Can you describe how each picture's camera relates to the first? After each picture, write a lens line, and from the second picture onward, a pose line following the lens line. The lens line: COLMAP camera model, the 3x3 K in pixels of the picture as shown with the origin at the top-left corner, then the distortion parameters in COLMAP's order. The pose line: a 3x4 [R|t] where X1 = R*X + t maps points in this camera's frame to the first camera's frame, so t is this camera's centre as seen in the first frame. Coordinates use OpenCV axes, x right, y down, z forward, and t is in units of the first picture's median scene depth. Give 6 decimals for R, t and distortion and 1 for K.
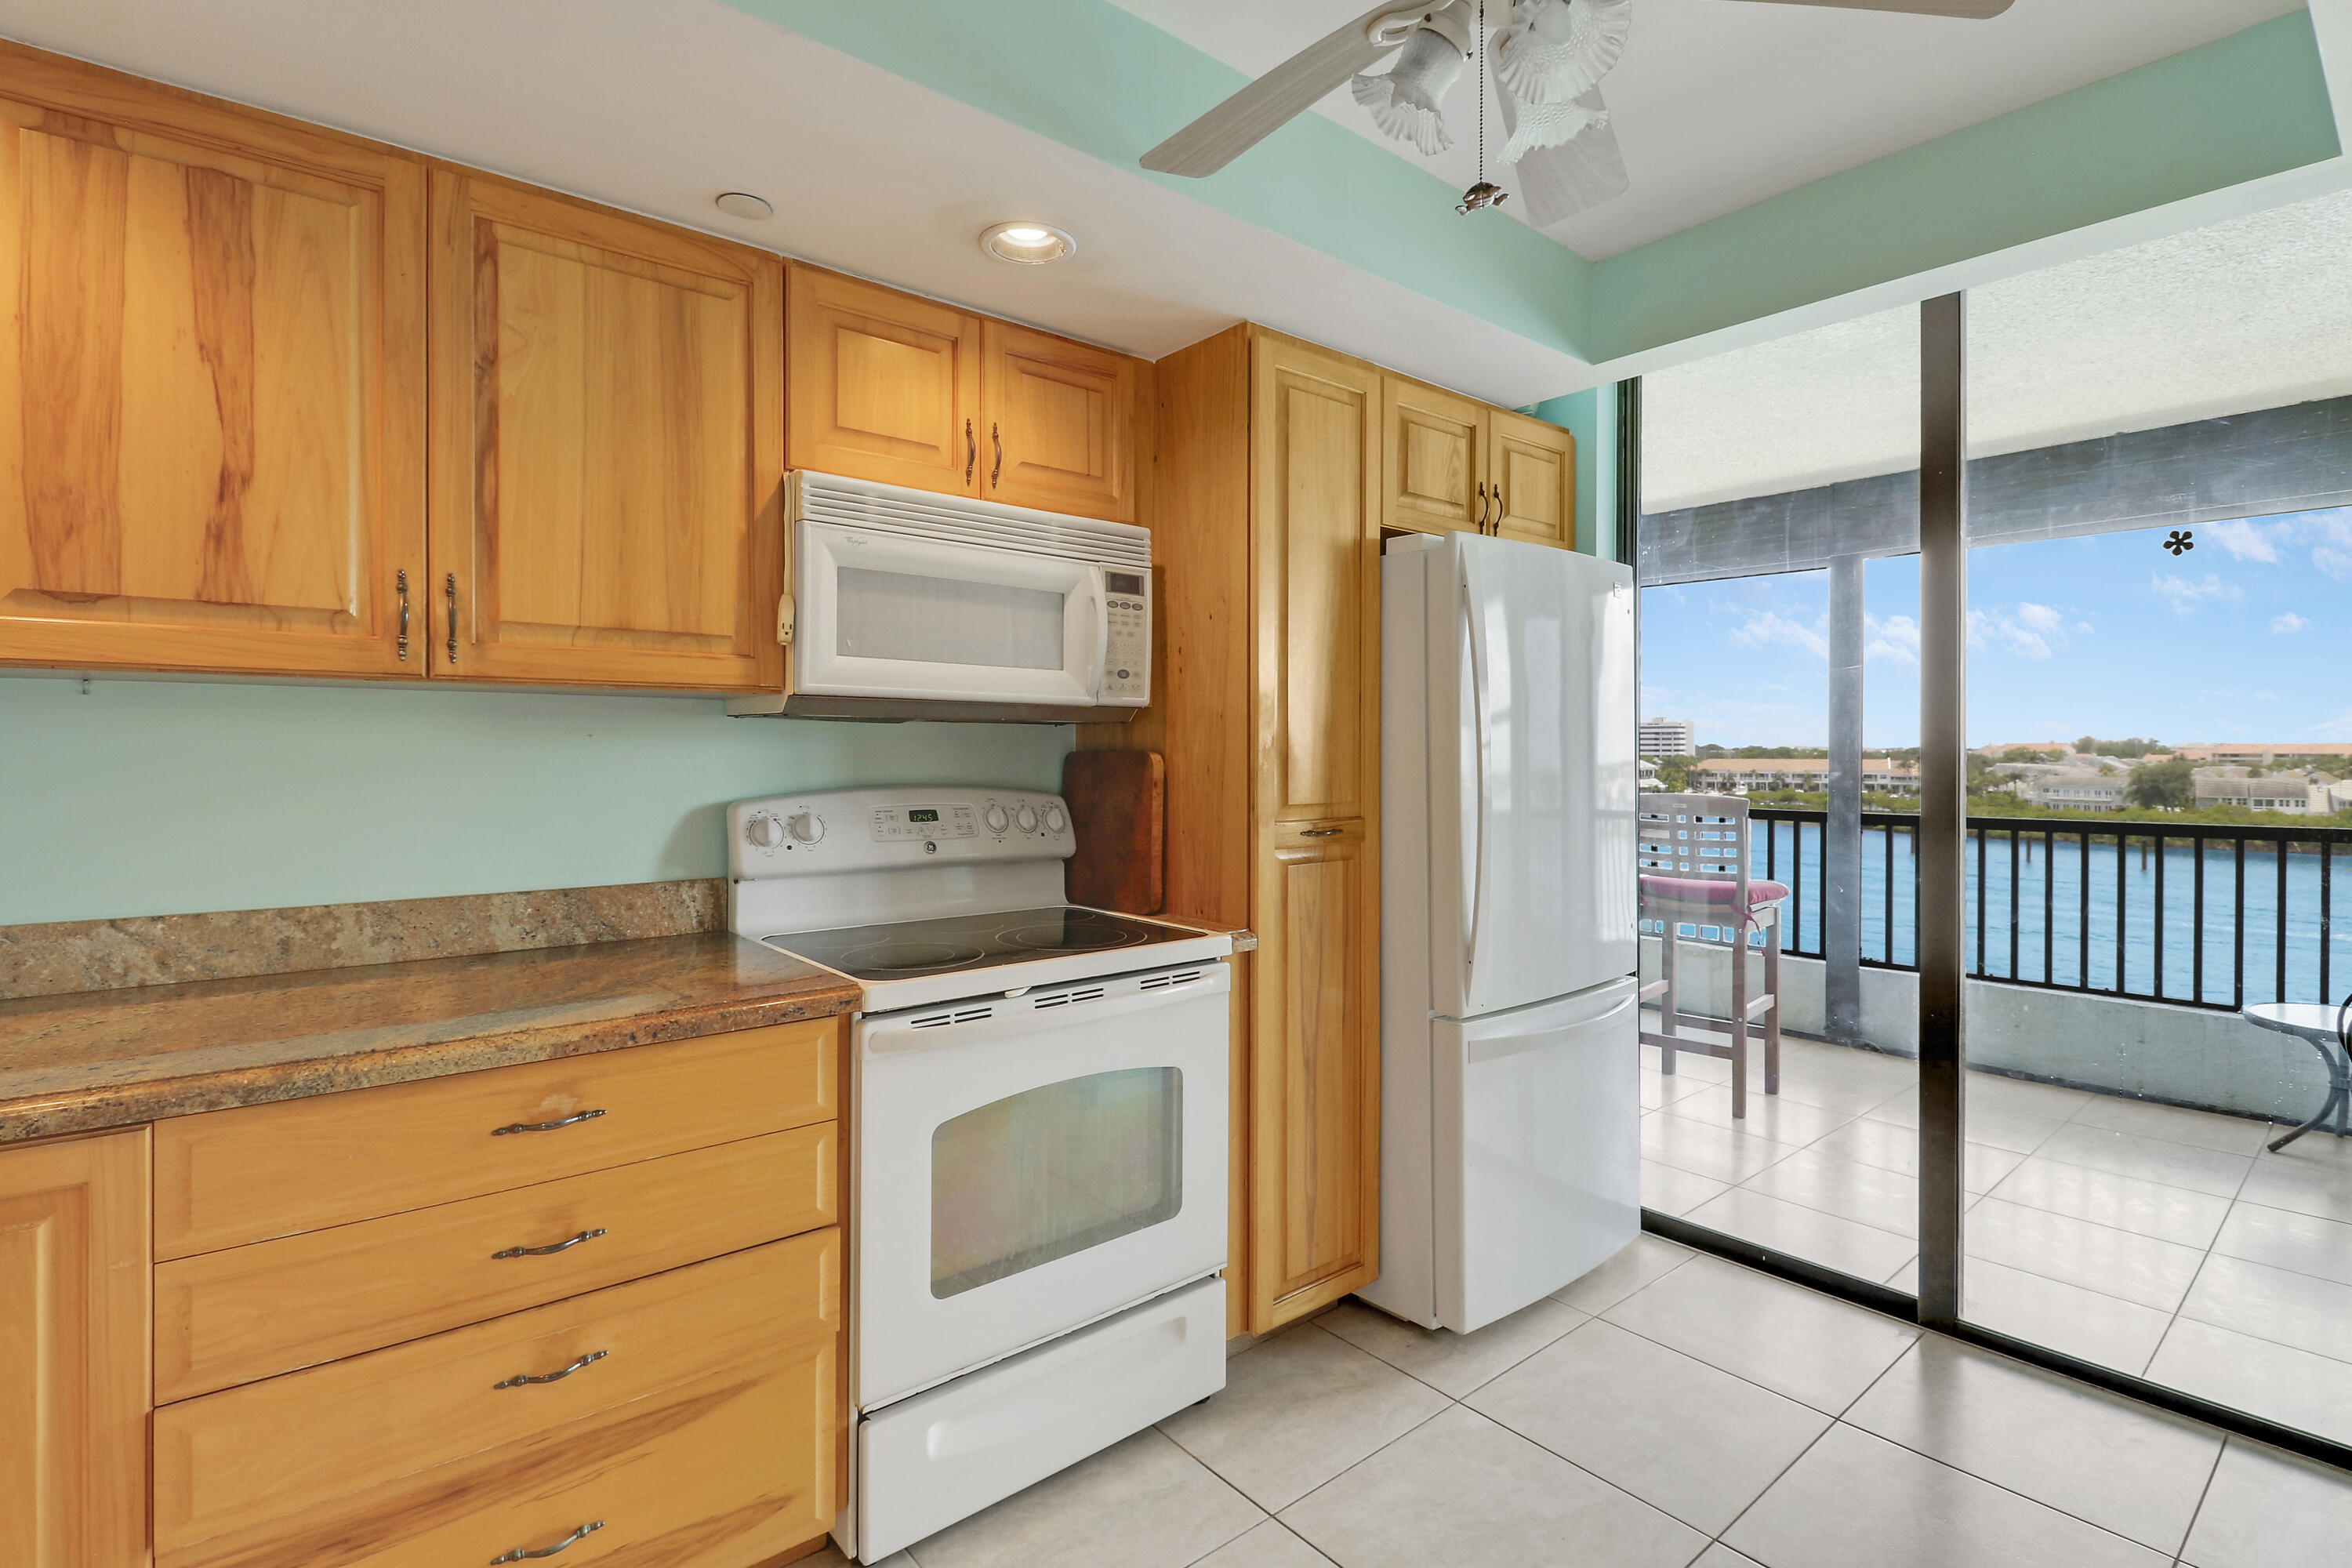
lens RADIAL K [[1114.3, 0, 1169.0], [0, 1114.3, 744.4], [0, 0, 1]] dist [0.003114, -0.003402]
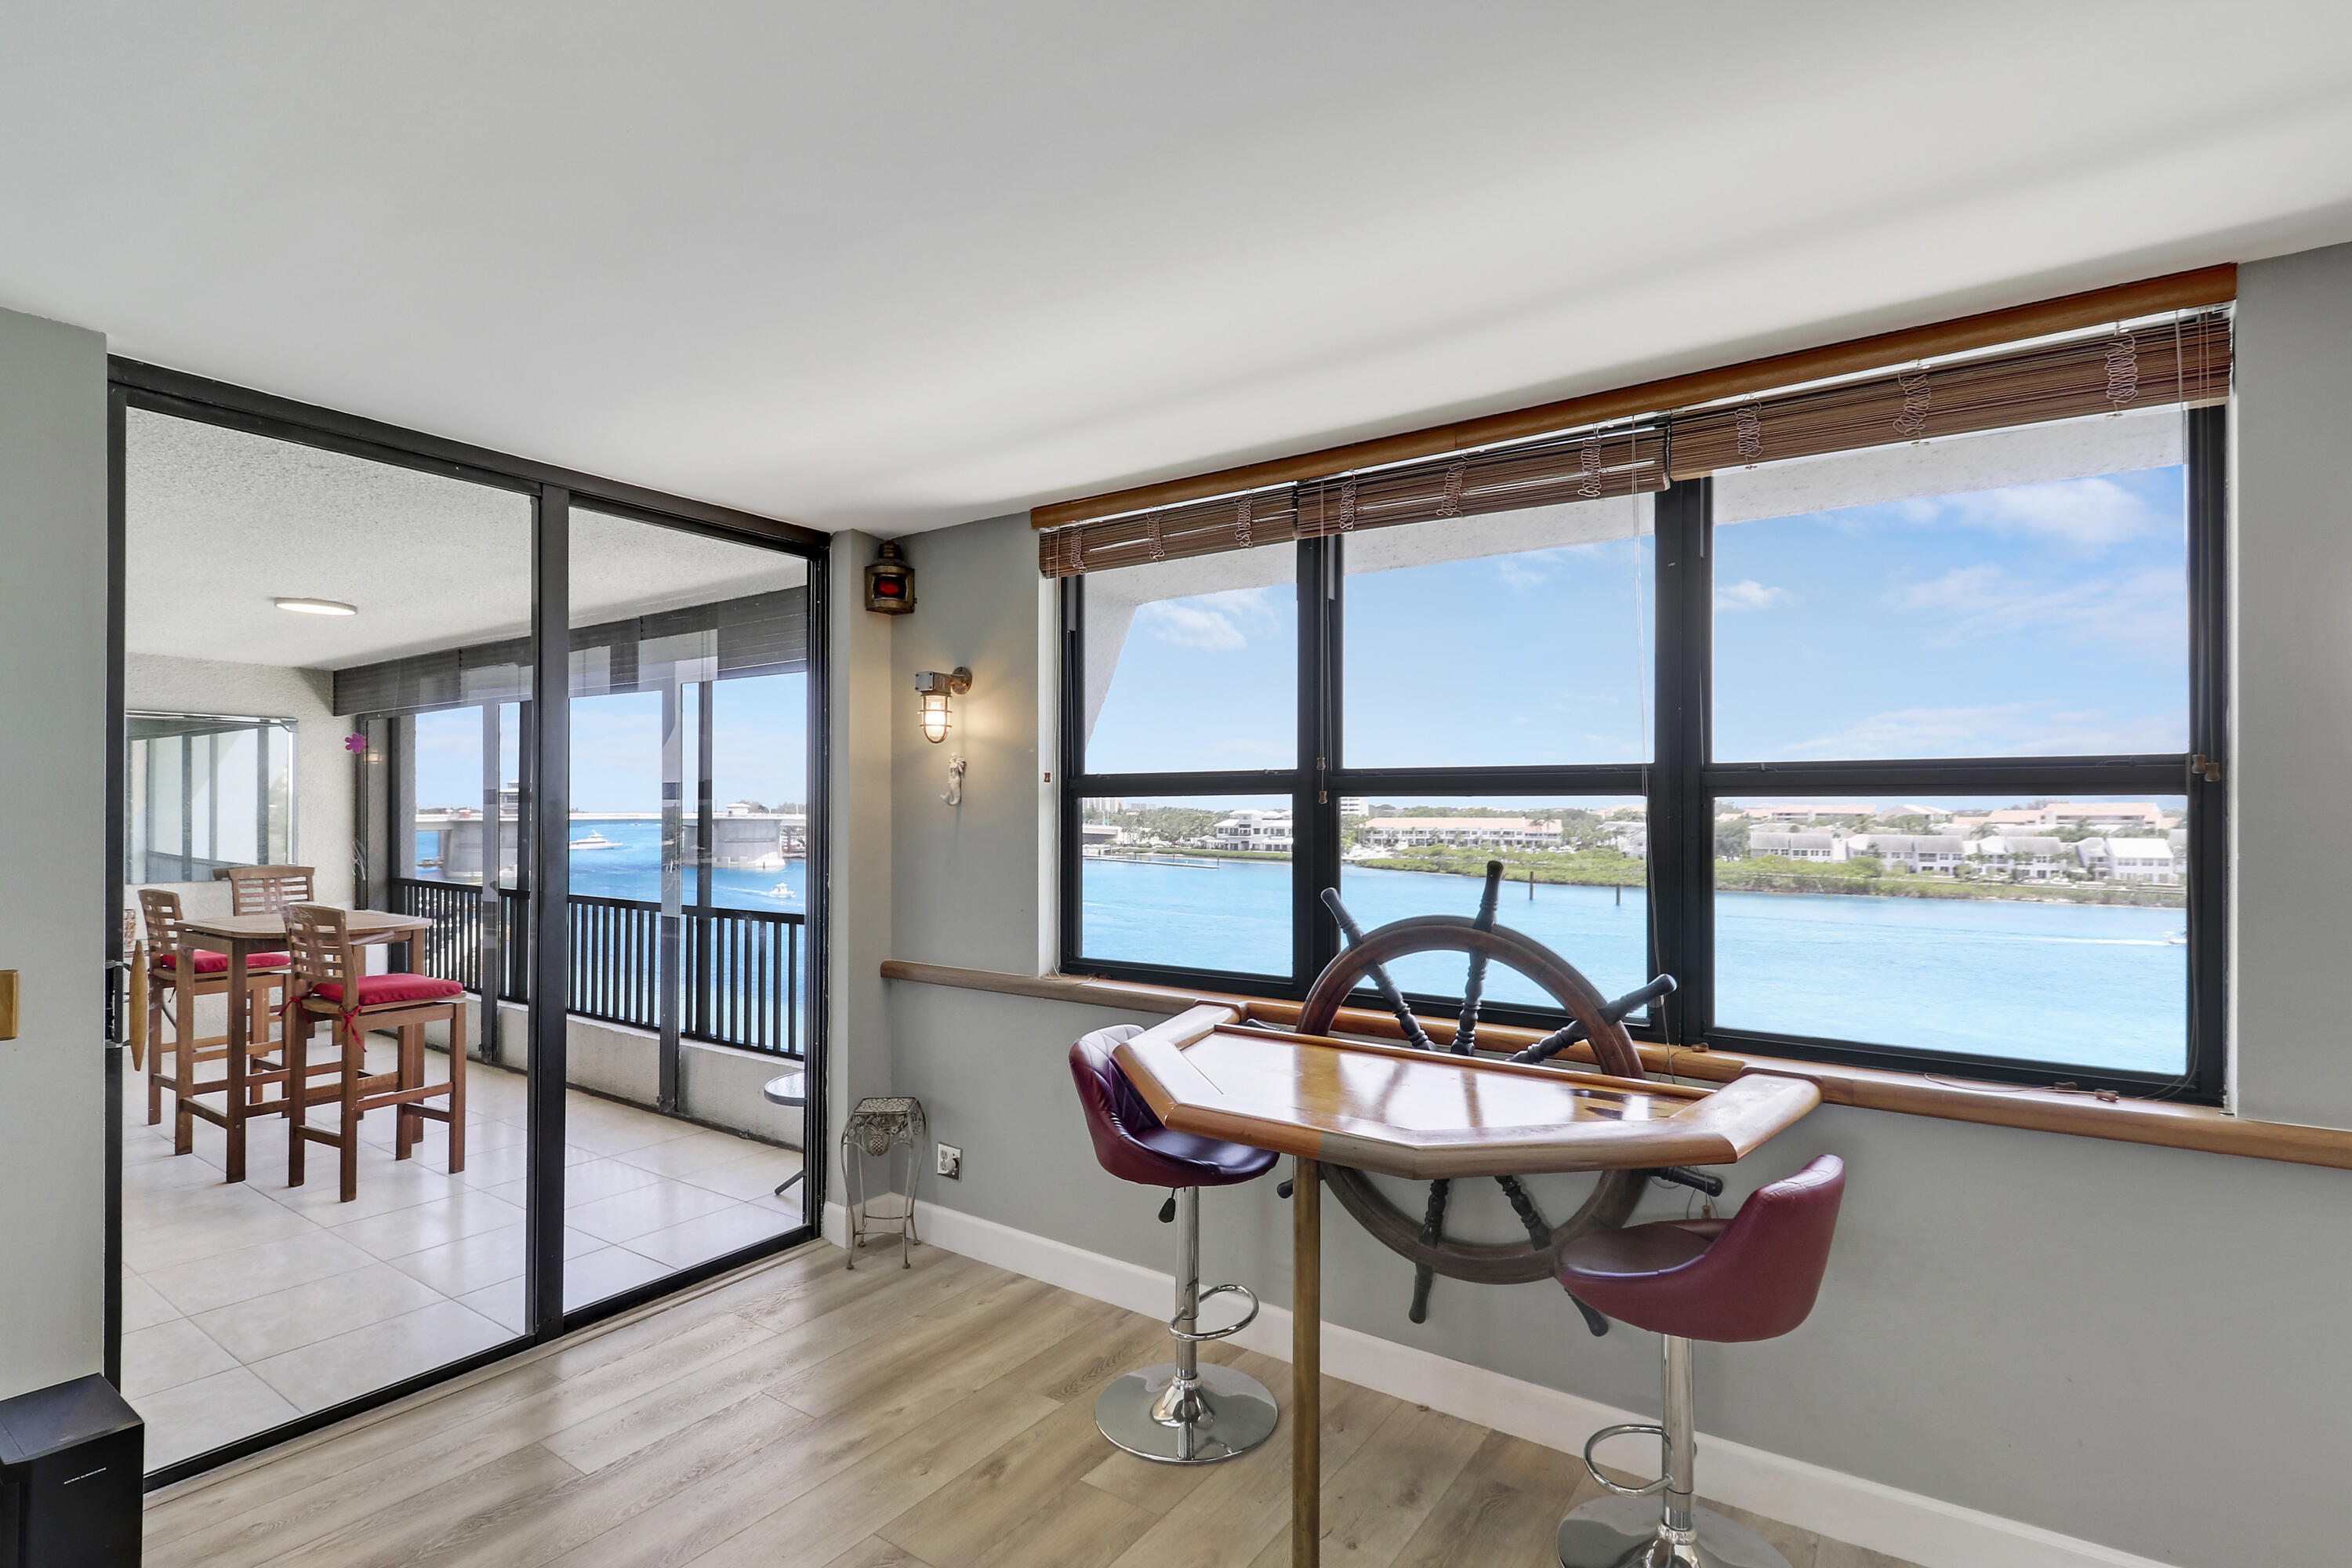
lens RADIAL K [[1114.3, 0, 1161.9], [0, 1114.3, 801.7], [0, 0, 1]] dist [0.003114, -0.003402]
pose [[0.969443, 0.002195, 0.245309, 1.831148], [-0.002001, 0.999997, -0.001040, -0.101738], [-0.245310, 0.000517, 0.969444, -0.511027]]
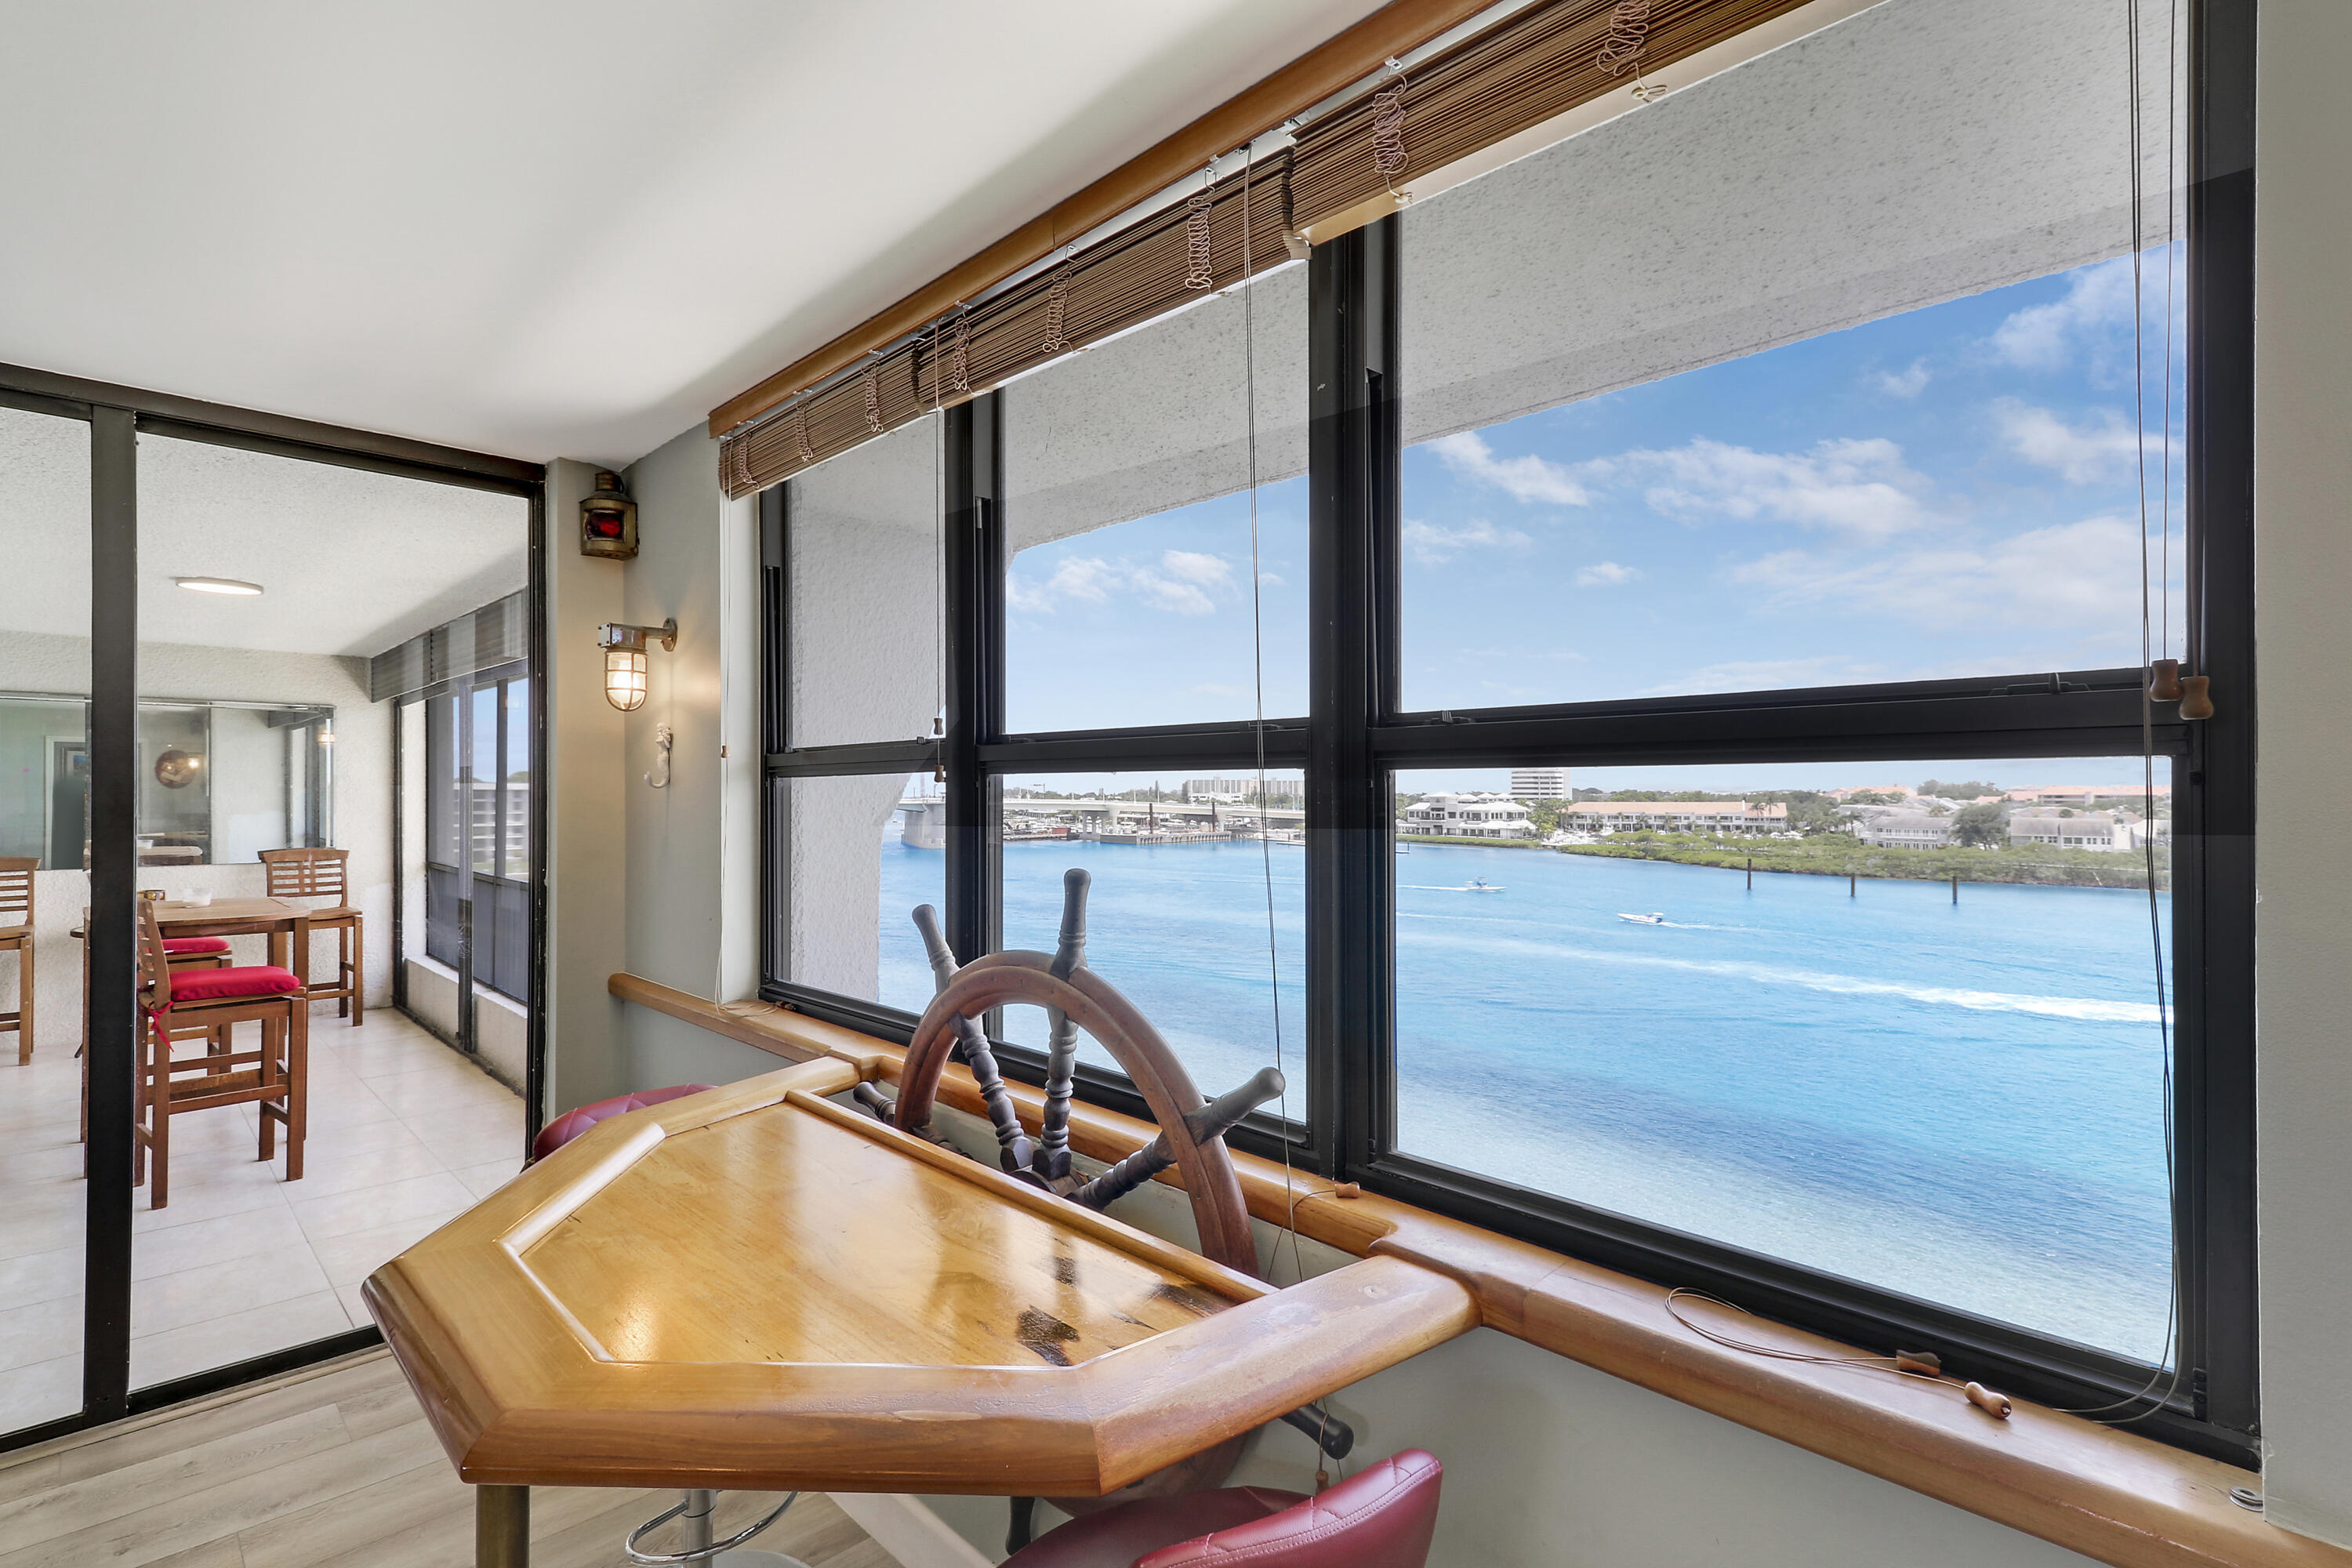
lens RADIAL K [[1114.3, 0, 1164.7], [0, 1114.3, 791.2], [0, 0, 1]] dist [0.003114, -0.003402]
pose [[0.996910, -0.001045, 0.078551, 2.468952], [0.000709, 0.999990, 0.004315, -0.097941], [-0.078555, -0.004246, 0.996901, -0.215270]]
